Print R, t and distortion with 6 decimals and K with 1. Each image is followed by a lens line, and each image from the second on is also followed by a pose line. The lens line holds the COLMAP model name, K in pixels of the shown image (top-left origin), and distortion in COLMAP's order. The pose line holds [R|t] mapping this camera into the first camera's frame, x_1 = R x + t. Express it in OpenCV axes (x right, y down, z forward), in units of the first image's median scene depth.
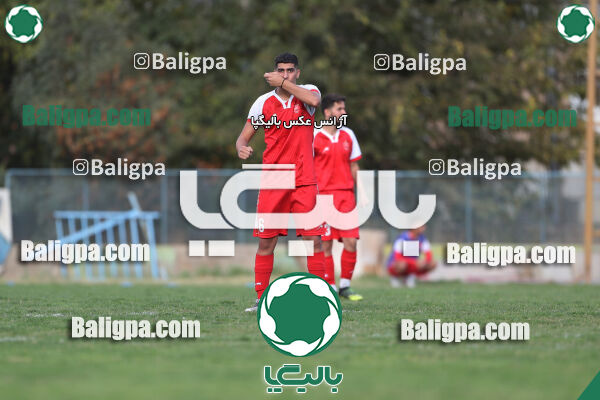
lens RADIAL K [[4473.1, 0, 297.8], [0, 4473.1, 199.3], [0, 0, 1]] dist [1.721655, 0.000000]
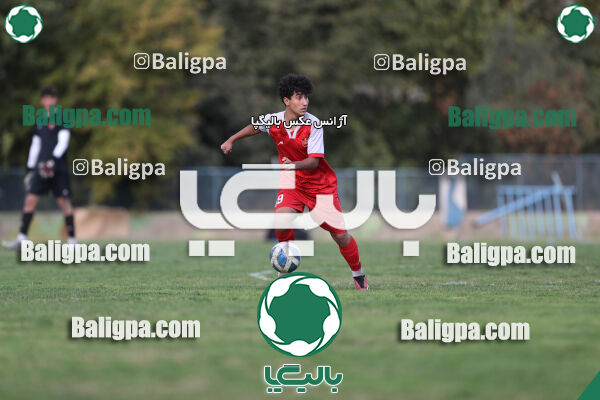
lens RADIAL K [[4473.1, 0, 298.1], [0, 4473.1, 199.6], [0, 0, 1]] dist [1.721655, 0.000000]
pose [[0.995746, -0.003166, -0.092091, 0.010648], [0.004486, 0.999890, 0.014128, -0.013040], [0.092036, -0.014481, 0.995650, -0.353690]]
